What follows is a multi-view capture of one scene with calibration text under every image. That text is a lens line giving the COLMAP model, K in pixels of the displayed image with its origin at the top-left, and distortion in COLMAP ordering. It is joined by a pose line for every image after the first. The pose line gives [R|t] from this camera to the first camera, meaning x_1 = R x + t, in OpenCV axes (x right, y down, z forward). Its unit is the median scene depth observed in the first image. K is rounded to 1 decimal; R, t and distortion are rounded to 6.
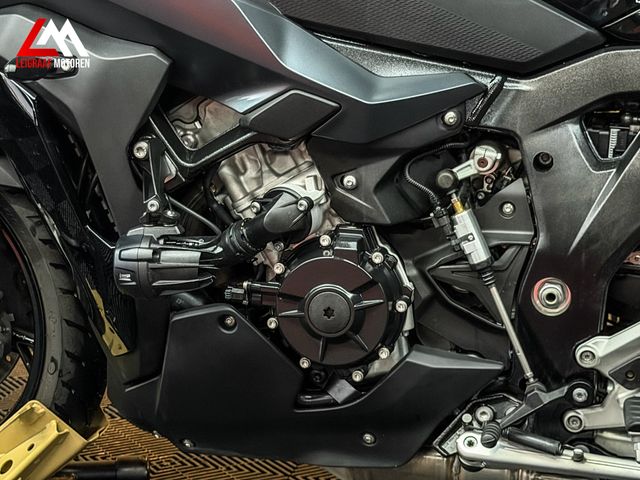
lens RADIAL K [[1458.1, 0, 322.3], [0, 1458.1, 241.8], [0, 0, 1]] dist [0.122438, 0.000000]
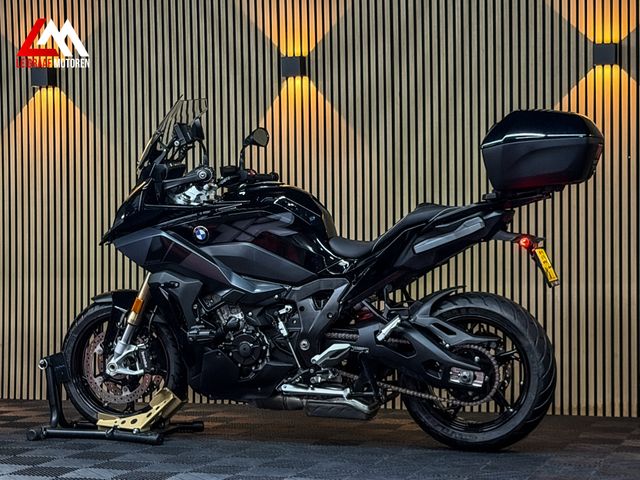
lens RADIAL K [[1458.1, 0, 313.0], [0, 1458.1, 226.8], [0, 0, 1]] dist [0.122438, 0.000000]
pose [[0.995279, -0.019084, -0.095163, 0.535091], [0.000390, 0.981257, -0.192701, 0.456352], [0.097057, 0.191754, 0.976632, -2.663737]]
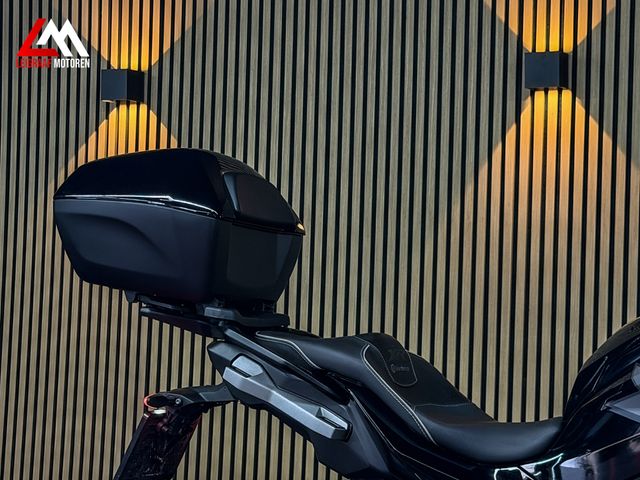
lens RADIAL K [[1458.1, 0, 304.8], [0, 1458.1, 262.6], [0, 0, 1]] dist [0.122438, 0.000000]
pose [[0.974771, 0.016643, -0.222585, 0.204285], [-0.062413, 0.977761, -0.200221, -0.065772], [0.214302, 0.209062, 0.954132, -0.710275]]
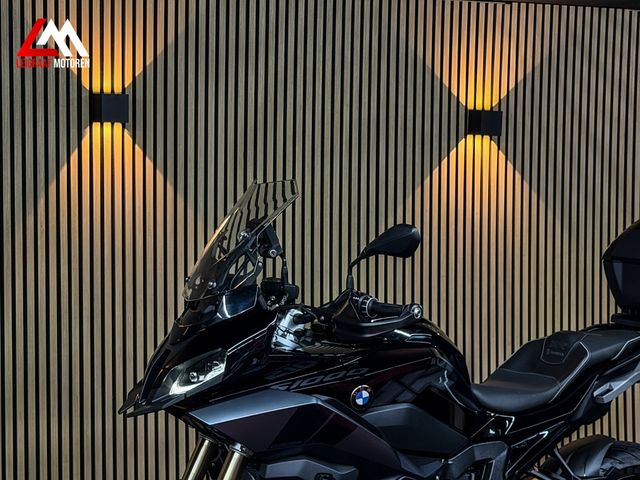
lens RADIAL K [[1458.1, 0, 323.0], [0, 1458.1, 240.7], [0, 0, 1]] dist [0.122438, 0.000000]
pose [[0.765865, -0.028238, 0.642381, -1.710425], [0.130697, 0.985016, -0.112520, -0.231596], [-0.629578, 0.170133, 0.758081, -0.913545]]
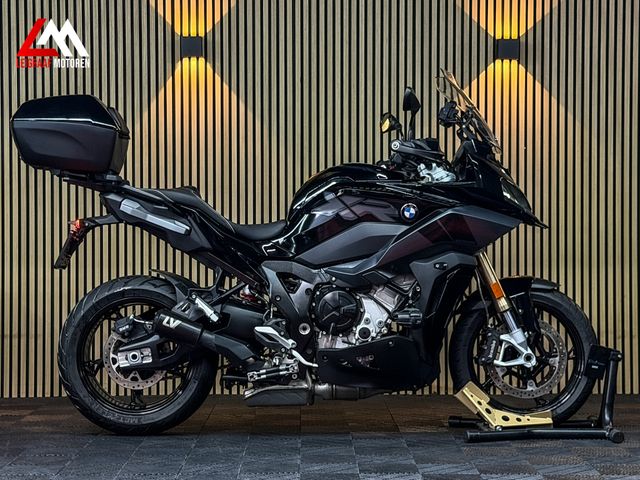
lens RADIAL K [[1423.5, 0, 320.4], [0, 1423.5, 237.0], [0, 0, 1]] dist [0.101705, 0.000000]
pose [[0.971650, -0.015914, 0.235886, -0.636063], [0.056213, 0.984670, -0.165119, 0.393132], [-0.229643, 0.173698, 0.957650, -2.453861]]
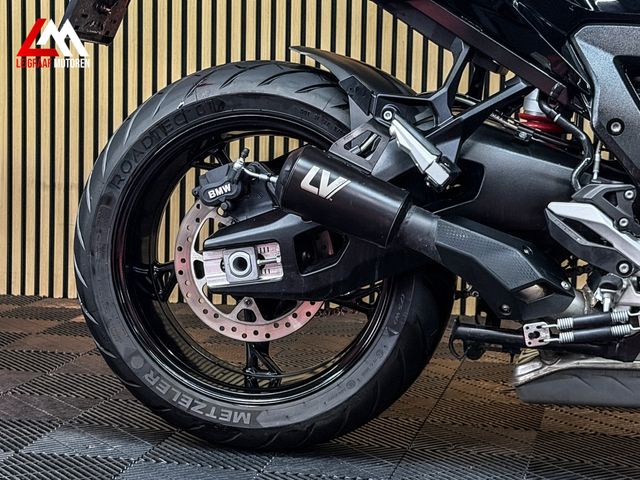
lens RADIAL K [[1458.1, 0, 316.0], [0, 1458.1, 242.2], [0, 0, 1]] dist [0.122438, 0.000000]
pose [[0.999921, 0.004650, 0.011666, -0.203115], [-0.003940, 0.998181, -0.060168, 0.144147], [-0.011924, 0.060117, 0.998120, -0.378963]]
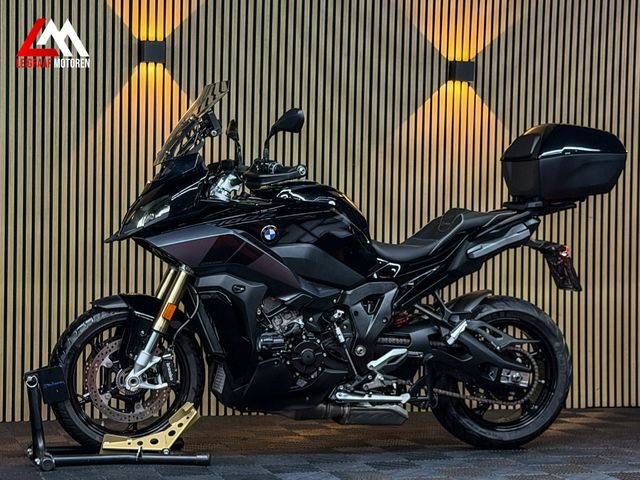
lens RADIAL K [[1458.1, 0, 320.3], [0, 1458.1, 239.2], [0, 0, 1]] dist [0.122438, 0.000000]
pose [[0.862828, 0.002294, 0.505492, -1.734286], [0.087548, 0.984200, -0.153904, 0.310105], [-0.497858, 0.177047, 0.848994, -2.032687]]
